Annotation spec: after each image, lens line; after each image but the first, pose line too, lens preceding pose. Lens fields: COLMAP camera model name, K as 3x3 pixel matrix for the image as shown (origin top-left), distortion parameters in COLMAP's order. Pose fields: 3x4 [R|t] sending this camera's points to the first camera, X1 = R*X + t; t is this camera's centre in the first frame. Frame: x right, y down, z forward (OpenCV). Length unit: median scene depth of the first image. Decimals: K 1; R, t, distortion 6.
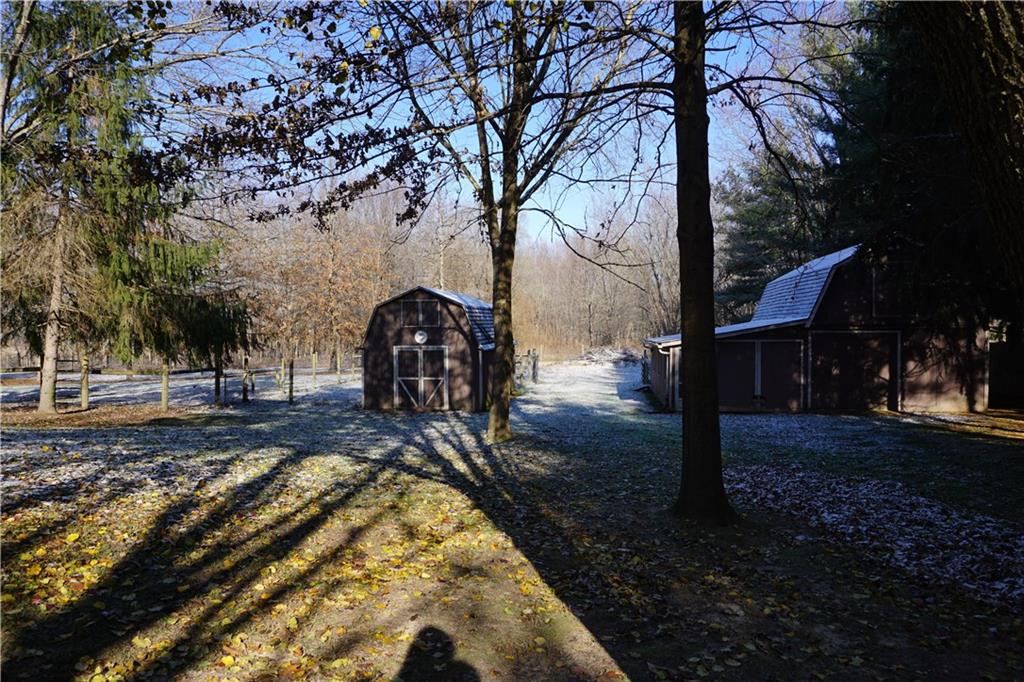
lens RADIAL K [[686.8, 0, 500.9], [0, 686.8, 342.9], [0, 0, 1]] dist [-0.040653, 0.018574]
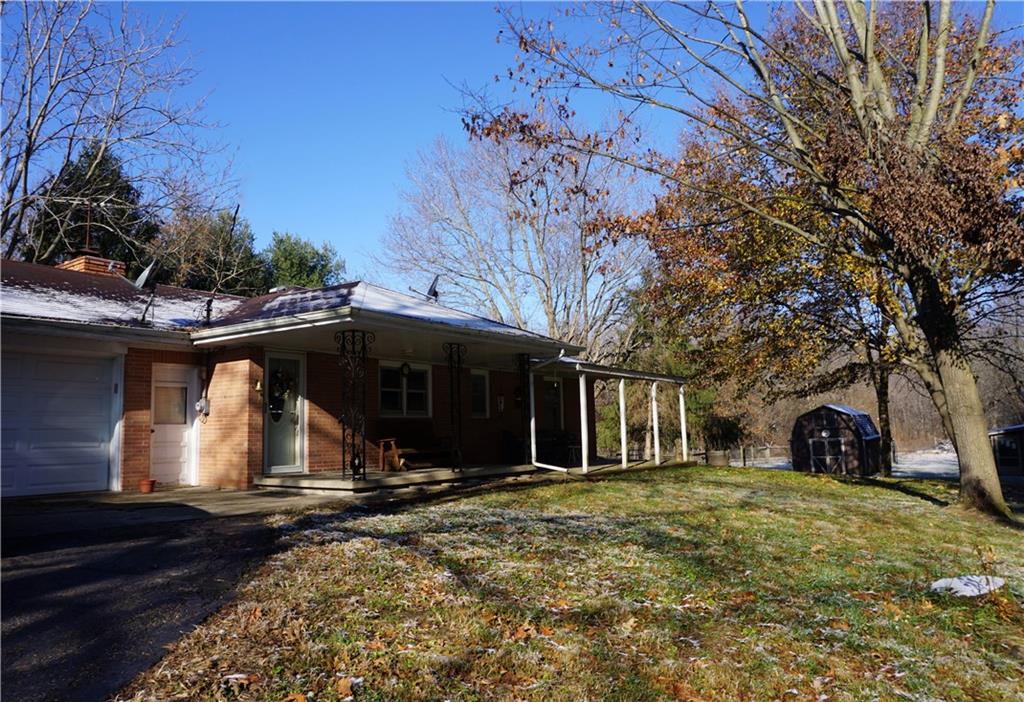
lens RADIAL K [[704.5, 0, 513.6], [0, 704.5, 356.8], [0, 0, 1]] dist [-0.022373, 0.001024]
pose [[0.910159, -0.070721, -0.408178, -0.097049], [0.020371, 0.991769, -0.126409, 0.007730], [0.413758, 0.106738, 0.904108, -1.003165]]
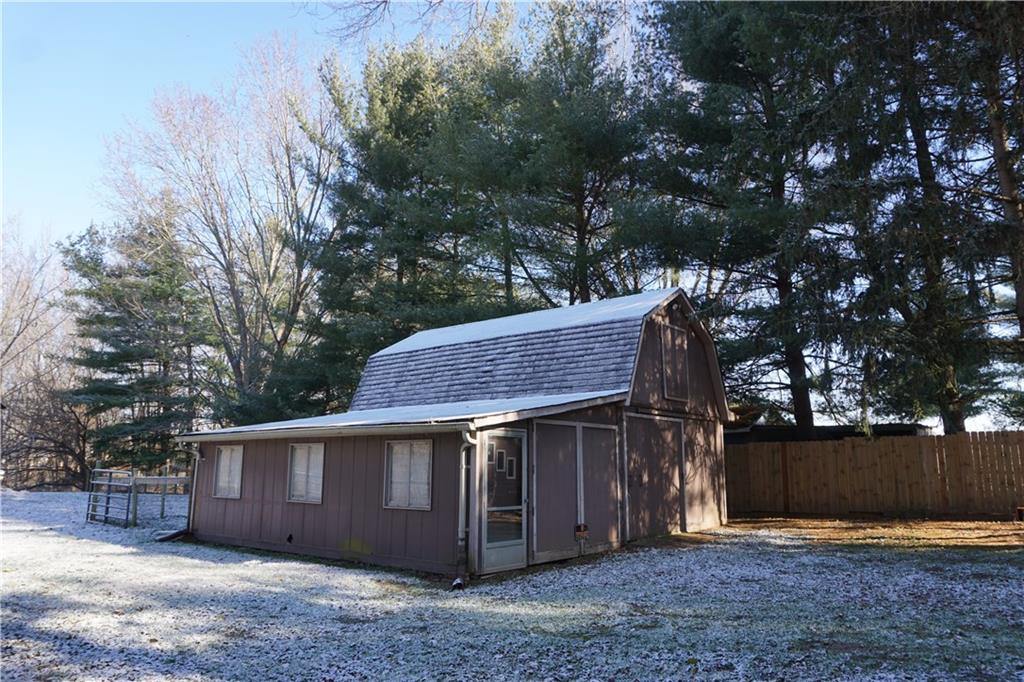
lens RADIAL K [[686.8, 0, 508.8], [0, 686.8, 339.7], [0, 0, 1]] dist [-0.040653, 0.018574]
pose [[0.506121, 0.157077, 0.848038, -0.135472], [0.011879, 0.981912, -0.188963, 0.031952], [-0.862381, 0.105712, 0.495100, 0.718374]]
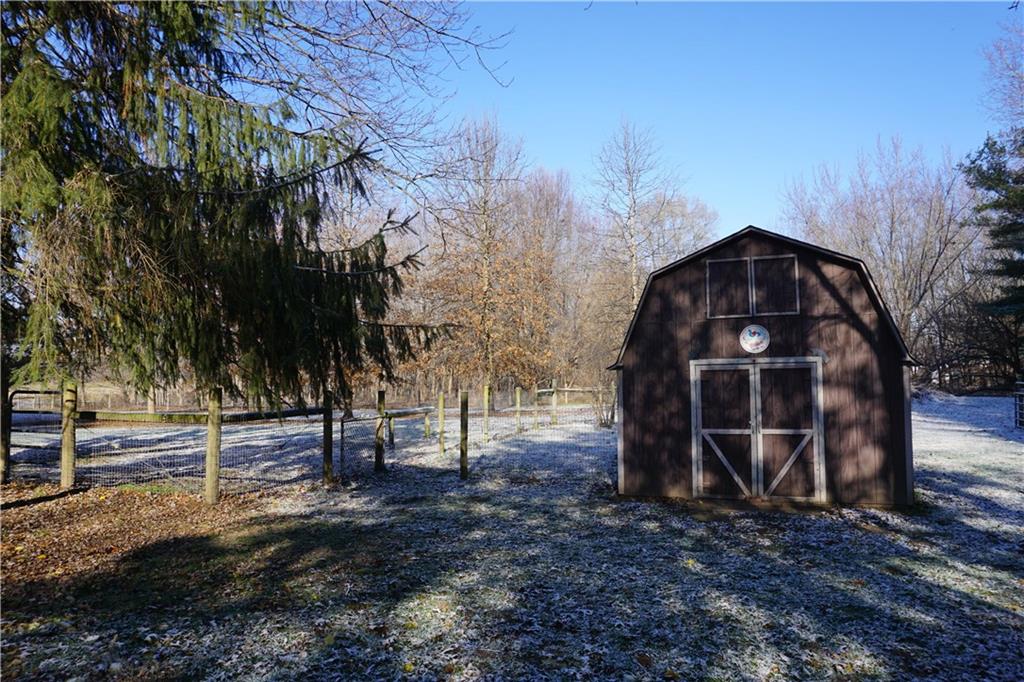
lens RADIAL K [[686.8, 0, 509.5], [0, 686.8, 331.8], [0, 0, 1]] dist [-0.040653, 0.018574]
pose [[0.985418, -0.019709, -0.169008, -0.200912], [0.007638, 0.997391, -0.071780, 0.017839], [0.169982, 0.069442, 0.982997, 0.534244]]
